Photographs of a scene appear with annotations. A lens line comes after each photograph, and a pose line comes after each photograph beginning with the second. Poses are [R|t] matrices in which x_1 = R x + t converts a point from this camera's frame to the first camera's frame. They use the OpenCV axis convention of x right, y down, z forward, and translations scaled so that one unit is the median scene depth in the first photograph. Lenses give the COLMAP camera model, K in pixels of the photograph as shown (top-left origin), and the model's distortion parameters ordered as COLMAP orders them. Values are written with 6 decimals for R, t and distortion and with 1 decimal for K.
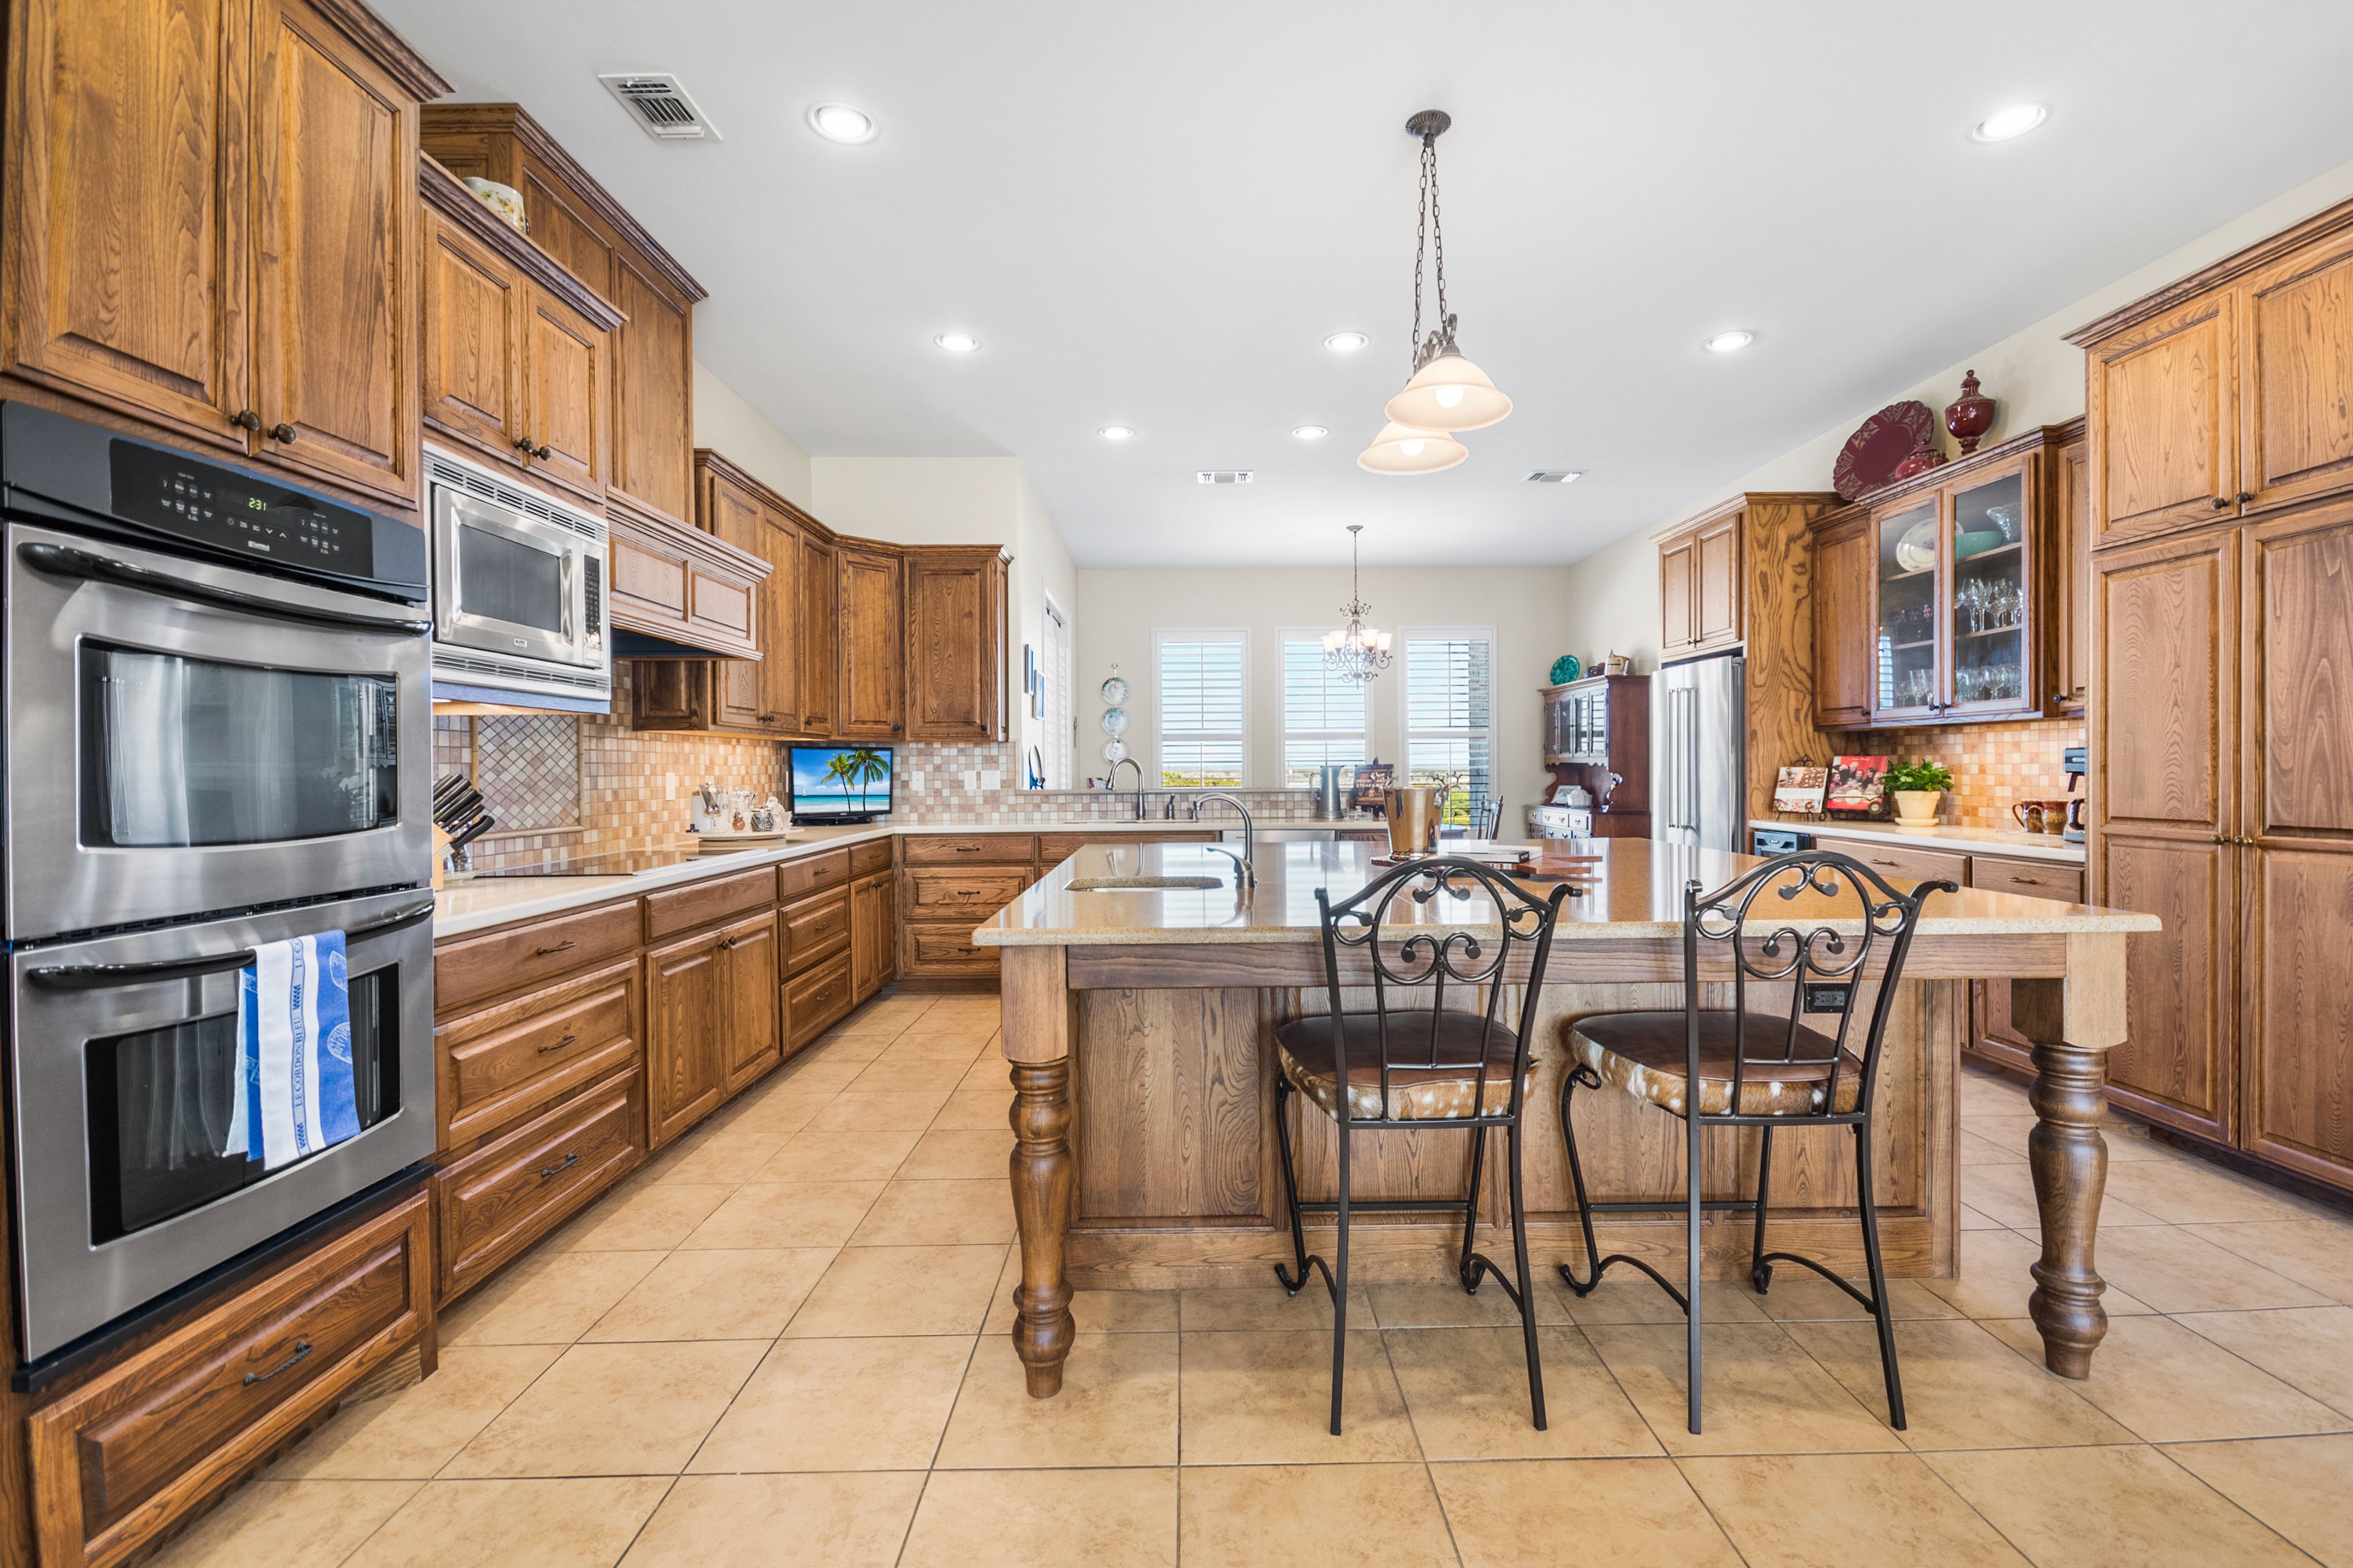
lens RADIAL K [[1044.4, 0, 1198.0], [0, 1044.4, 779.7], [0, 0, 1]] dist [0.015784, -0.012509]
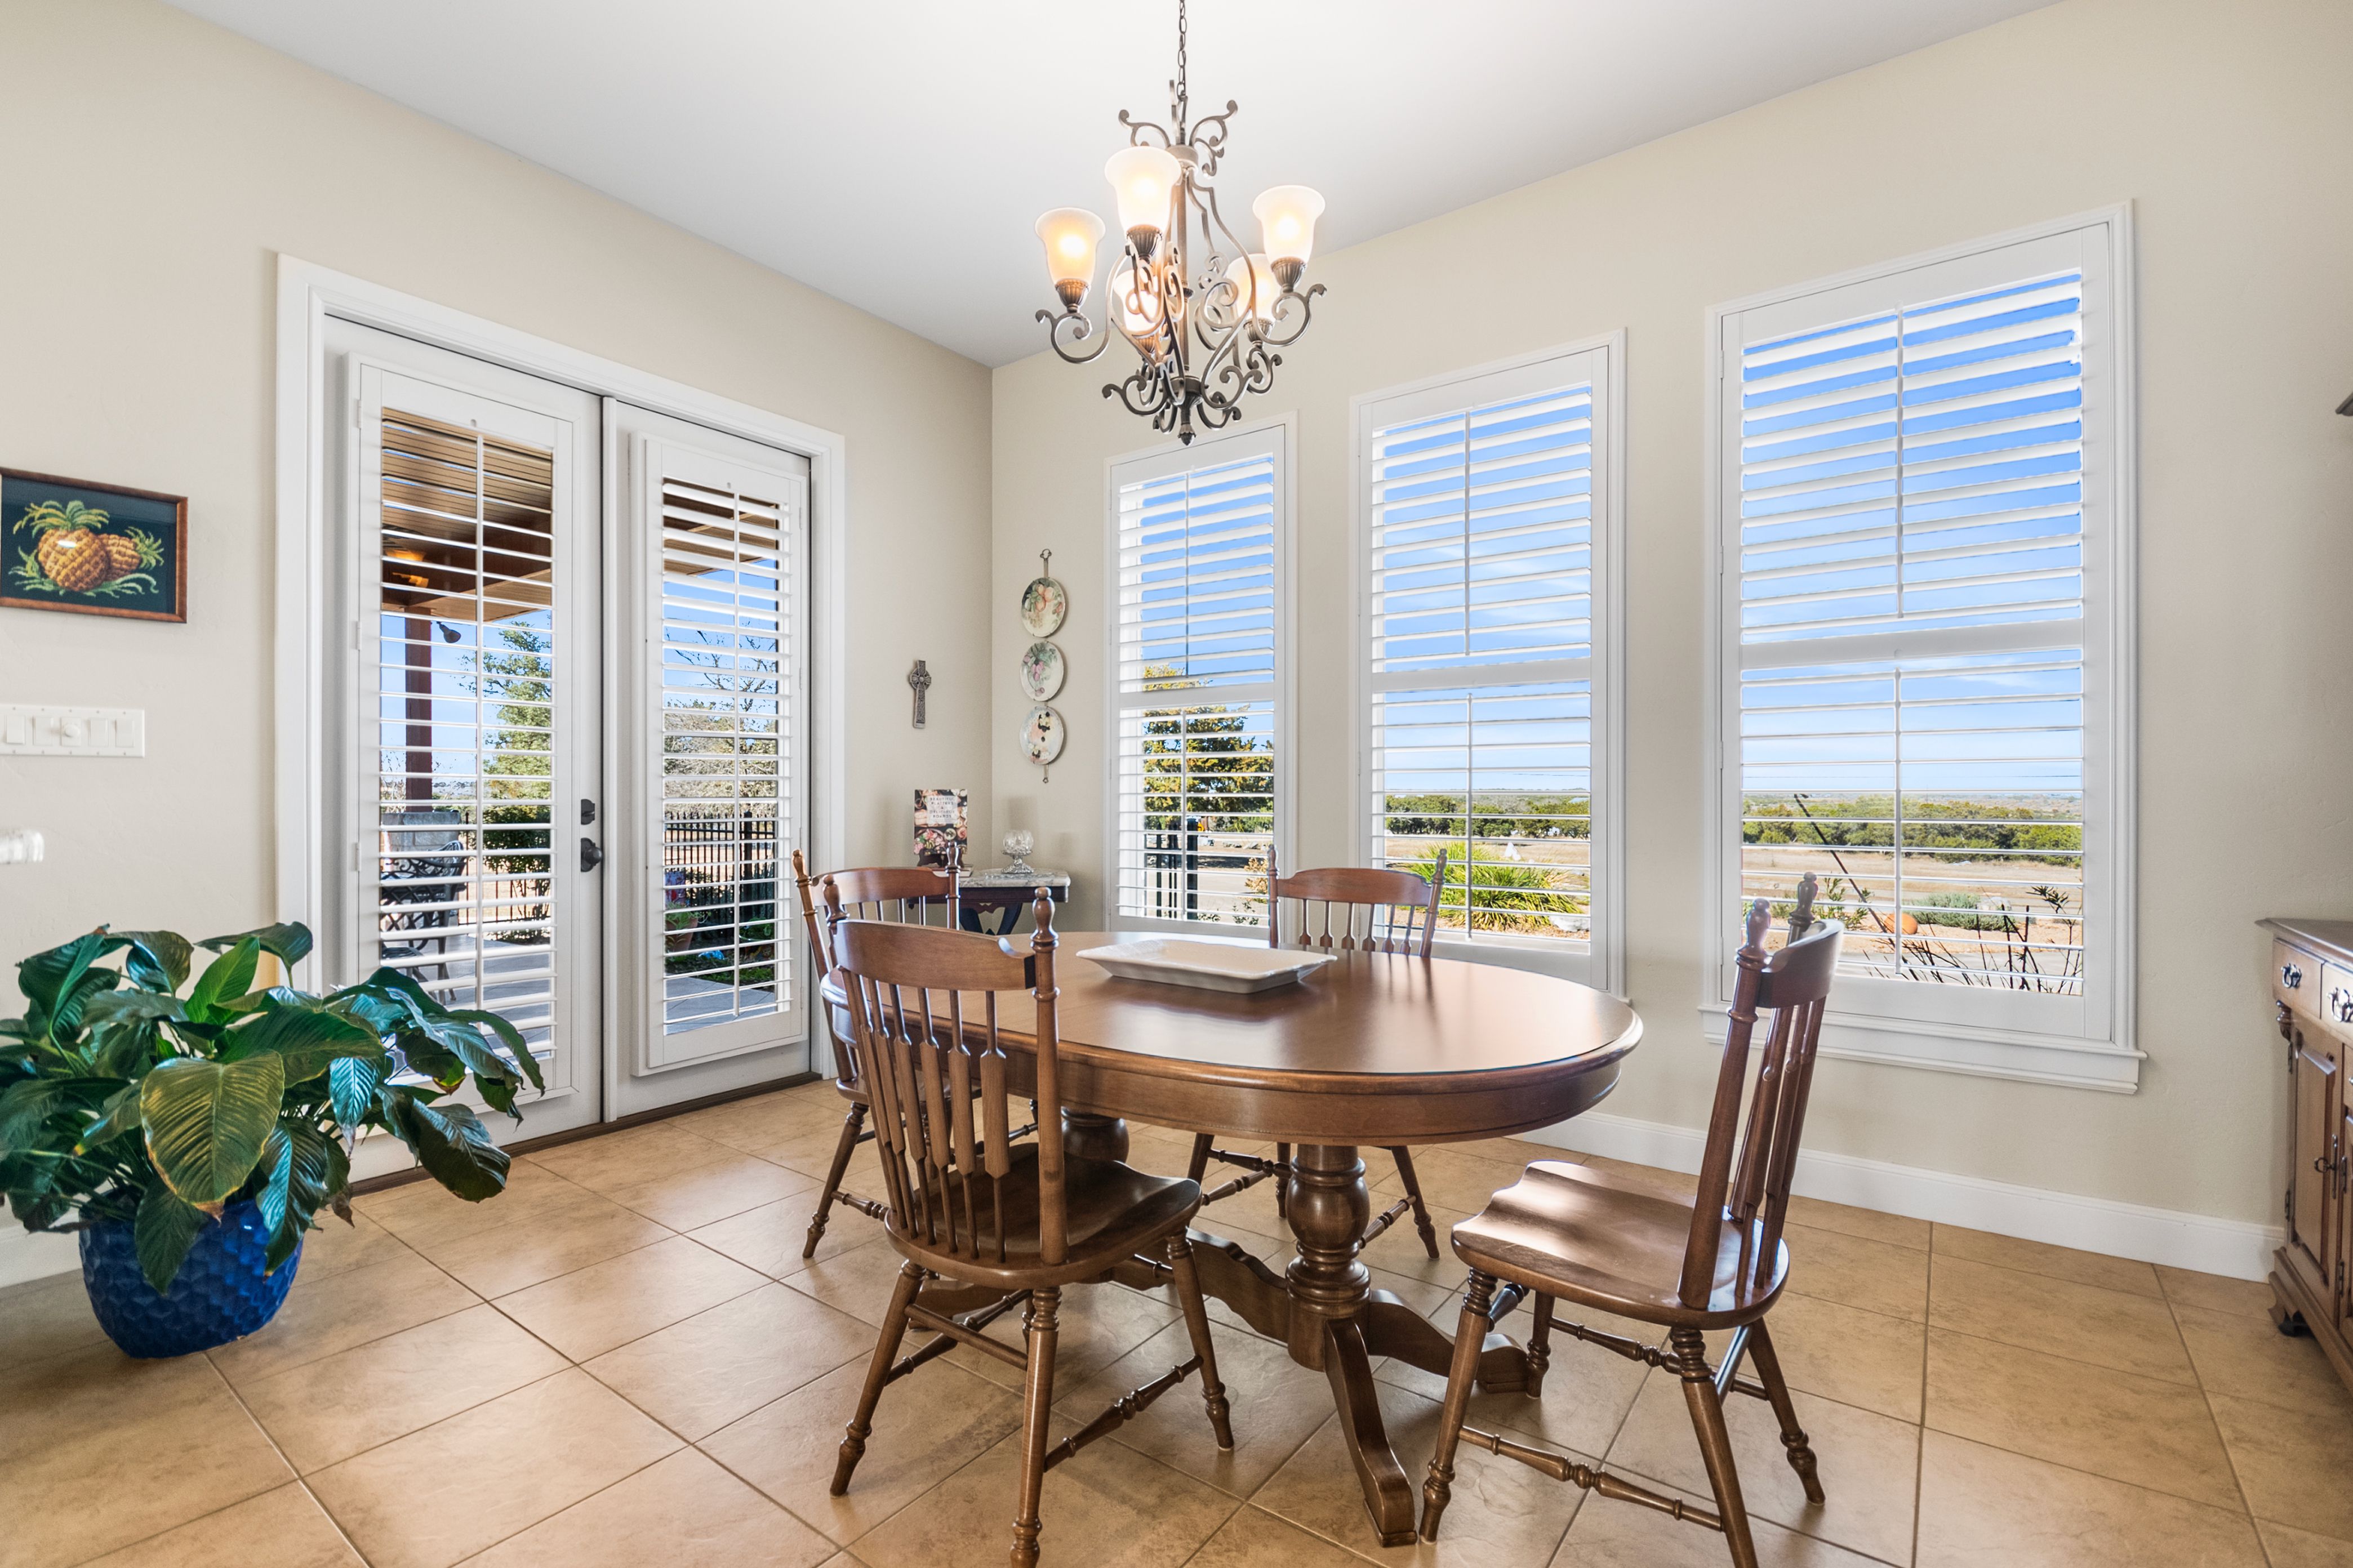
lens RADIAL K [[1039.9, 0, 1194.8], [0, 1039.9, 795.0], [0, 0, 1]] dist [0.011103, -0.009782]
pose [[0.798503, 0.007762, -0.601941, 0.655447], [-0.011524, 0.999931, -0.002394, 0.001218], [0.601881, 0.008849, 0.798537, 1.697765]]
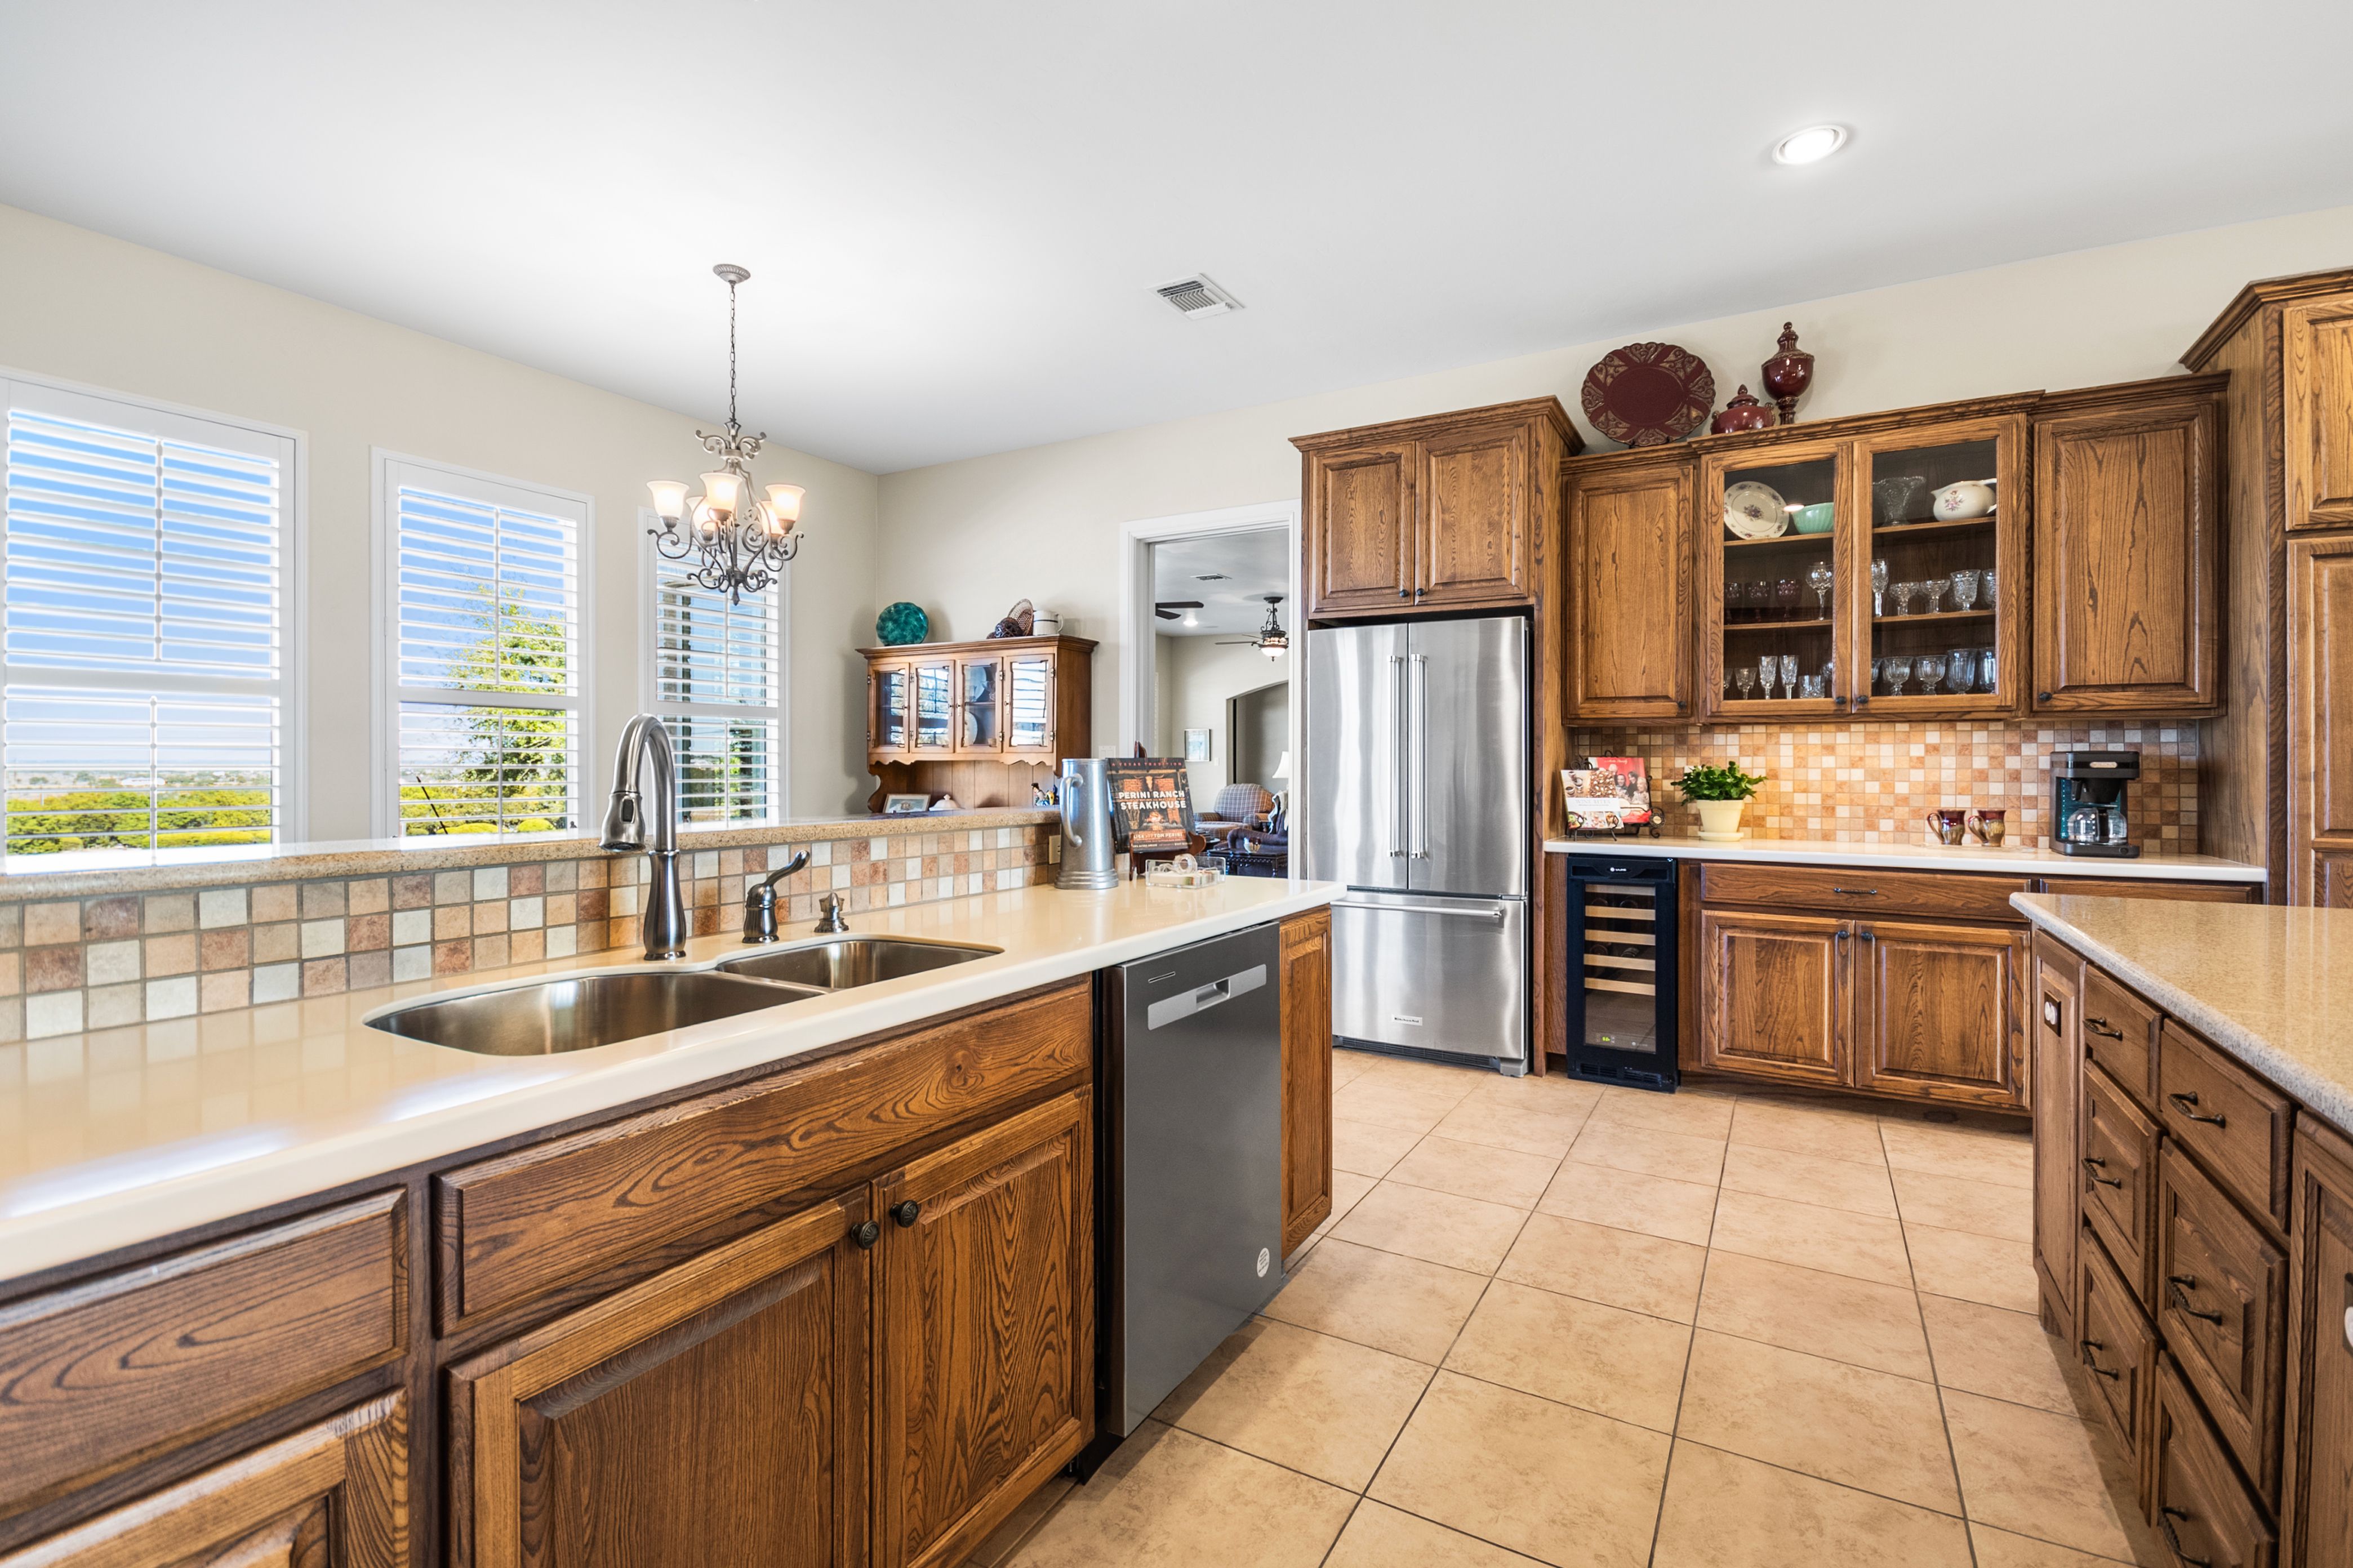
lens RADIAL K [[1044.4, 0, 1198.0], [0, 1044.4, 779.7], [0, 0, 1]] dist [0.015784, -0.012509]
pose [[0.506540, -0.001389, 0.862215, -0.337379], [0.003111, 0.999995, -0.000217, -0.008352], [-0.862211, 0.002792, 0.506542, 1.208241]]
